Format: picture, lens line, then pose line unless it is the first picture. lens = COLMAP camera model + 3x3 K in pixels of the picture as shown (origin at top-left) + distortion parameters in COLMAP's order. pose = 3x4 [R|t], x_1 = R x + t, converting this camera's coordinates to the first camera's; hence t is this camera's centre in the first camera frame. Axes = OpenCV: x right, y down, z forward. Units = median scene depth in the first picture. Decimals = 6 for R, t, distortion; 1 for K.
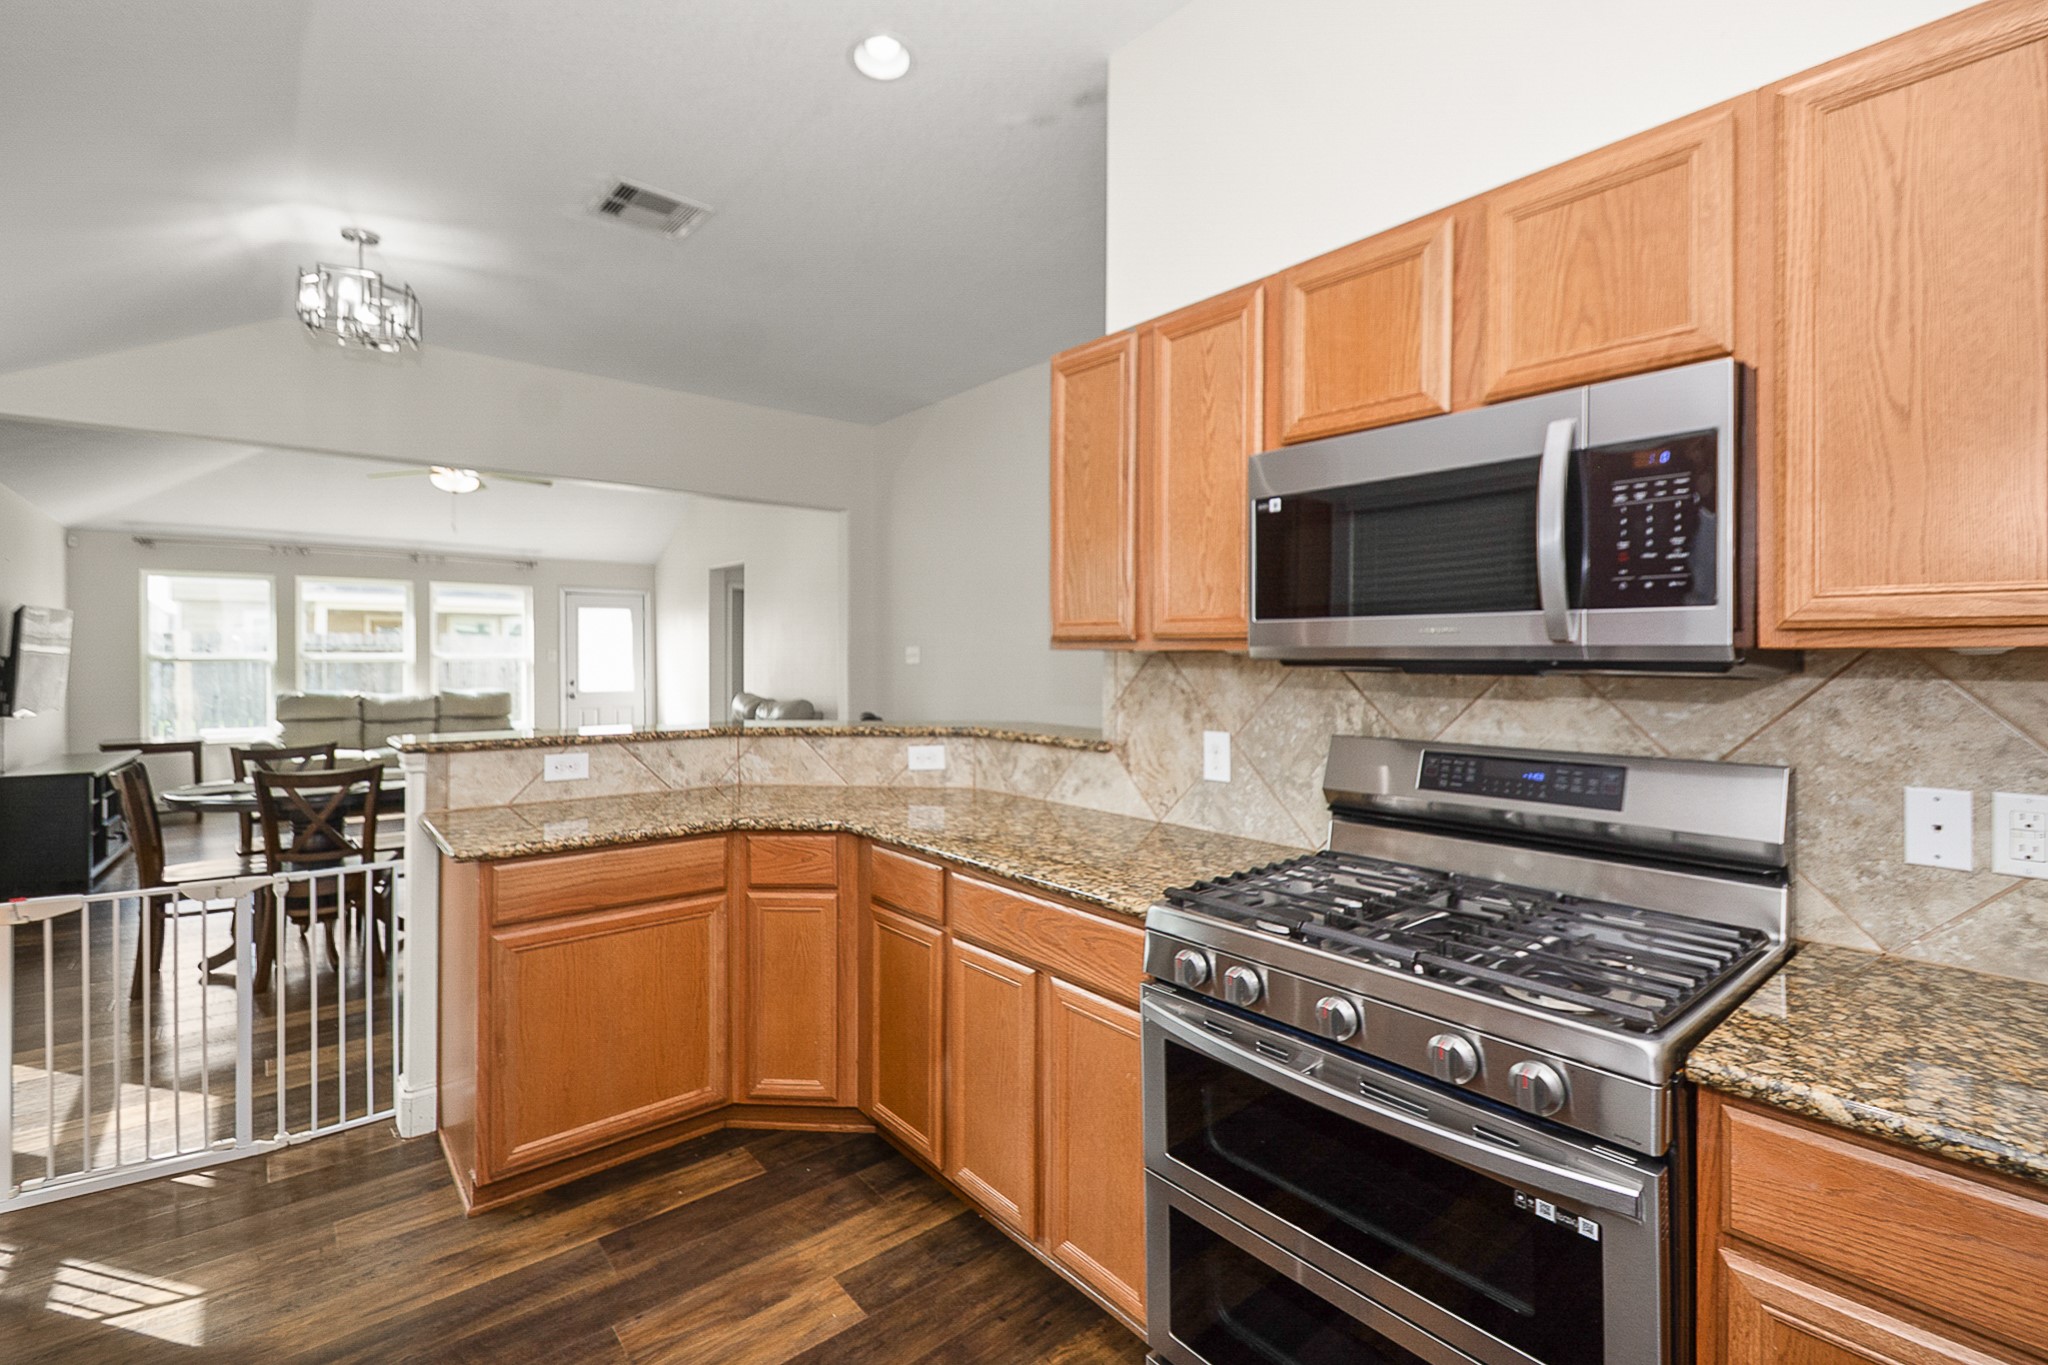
lens RADIAL K [[927.9, 0, 1036.8], [0, 927.9, 653.8], [0, 0, 1]] dist [0.023972, -0.008814]
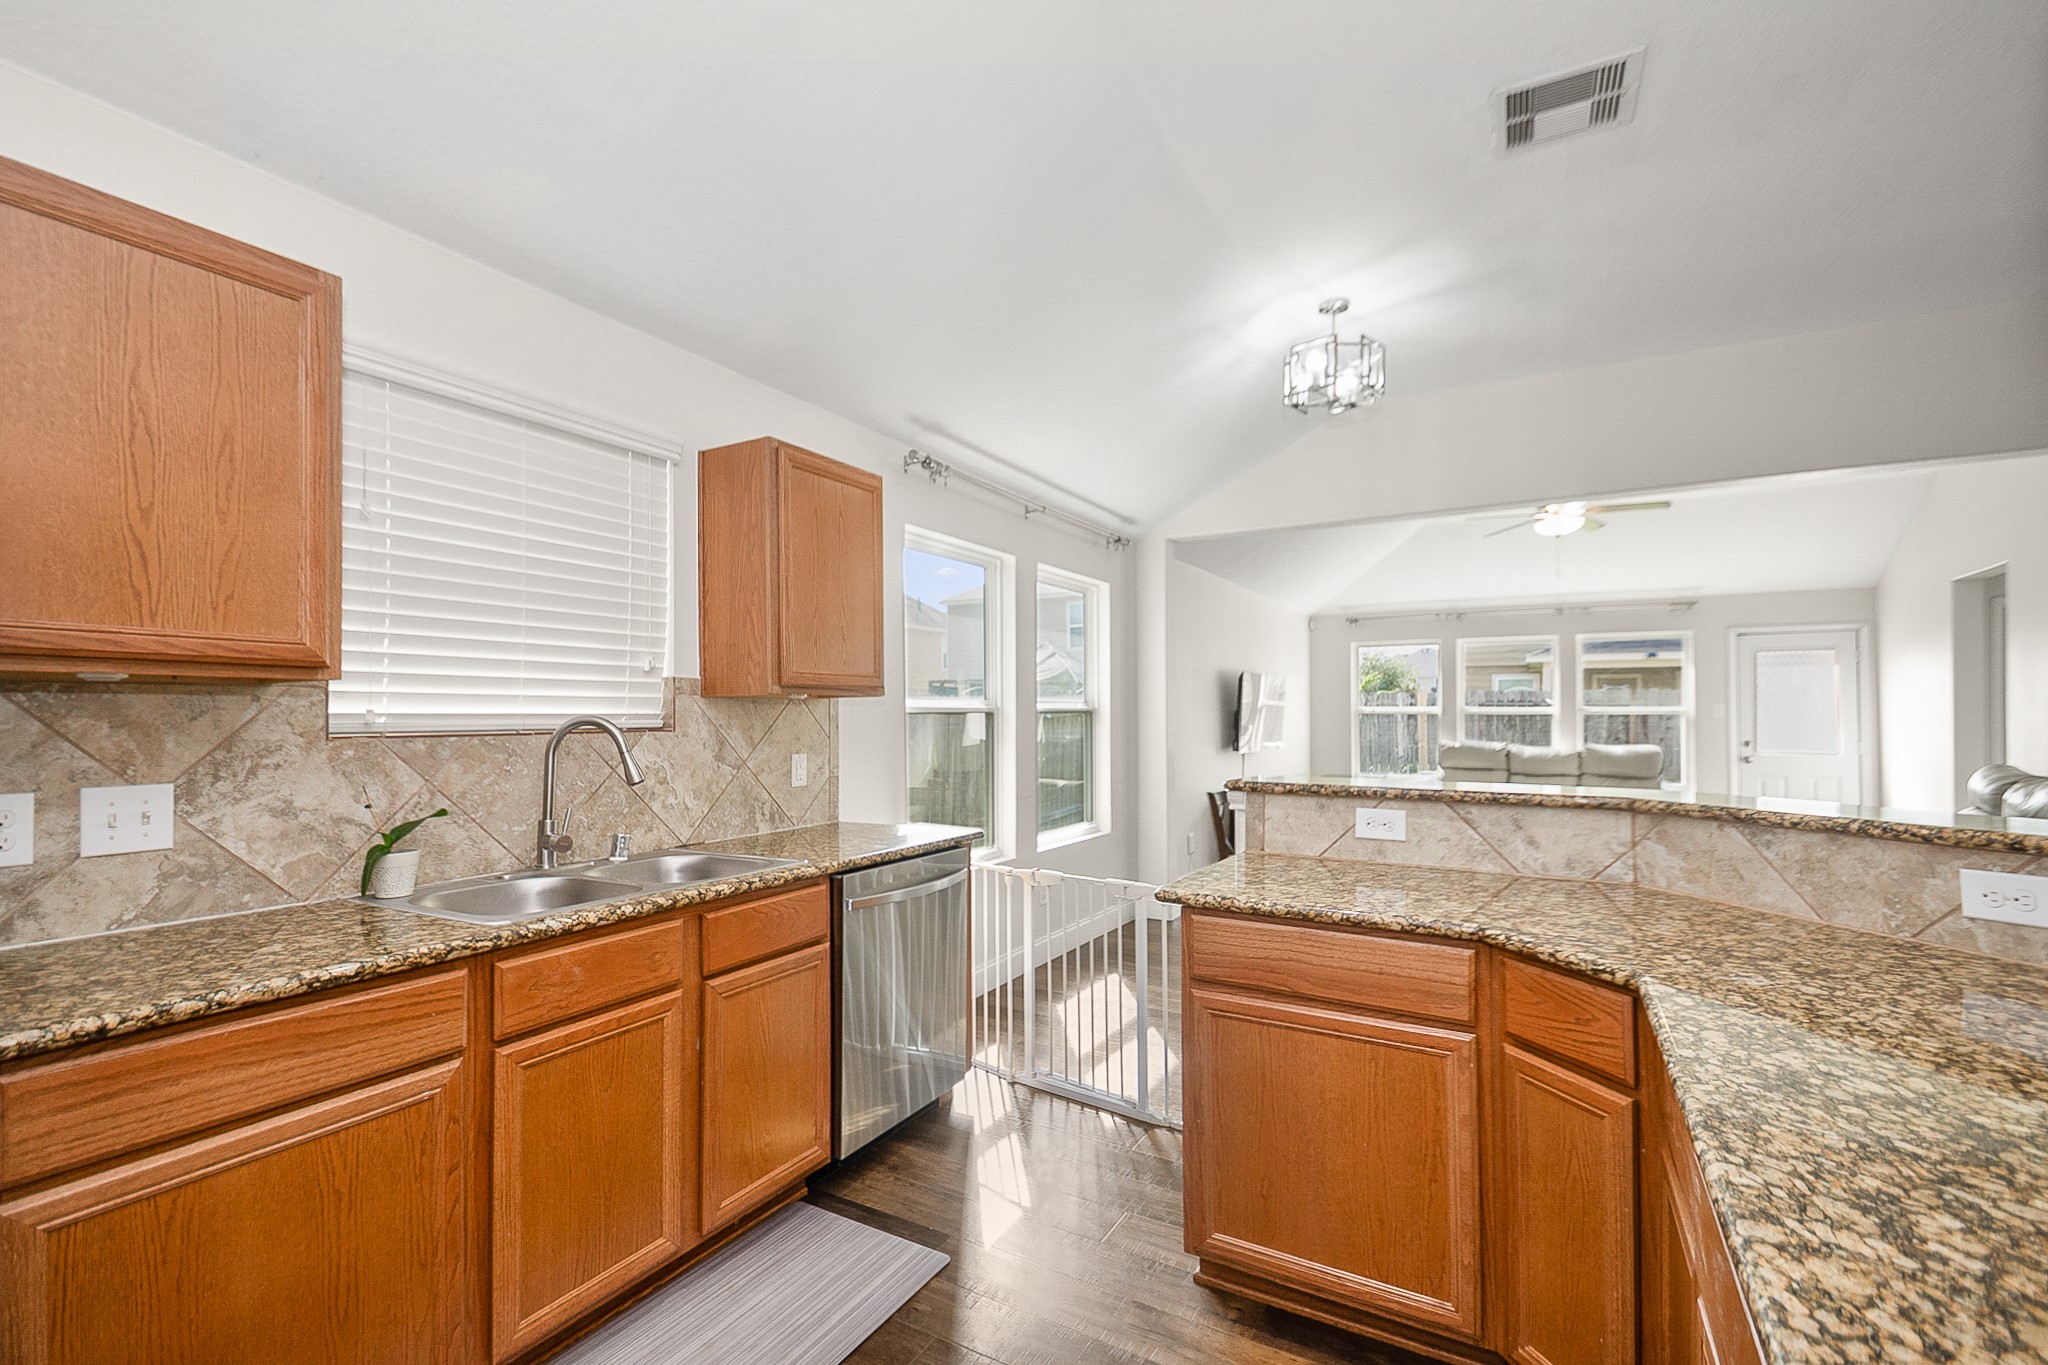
lens RADIAL K [[927.9, 0, 1022.6], [0, 927.9, 703.0], [0, 0, 1]] dist [0.023972, -0.008814]
pose [[0.349457, -0.008637, -0.936912, 0.156818], [-0.003467, 0.999939, -0.010512, 0.019015], [0.936946, 0.006922, 0.349406, 0.359350]]
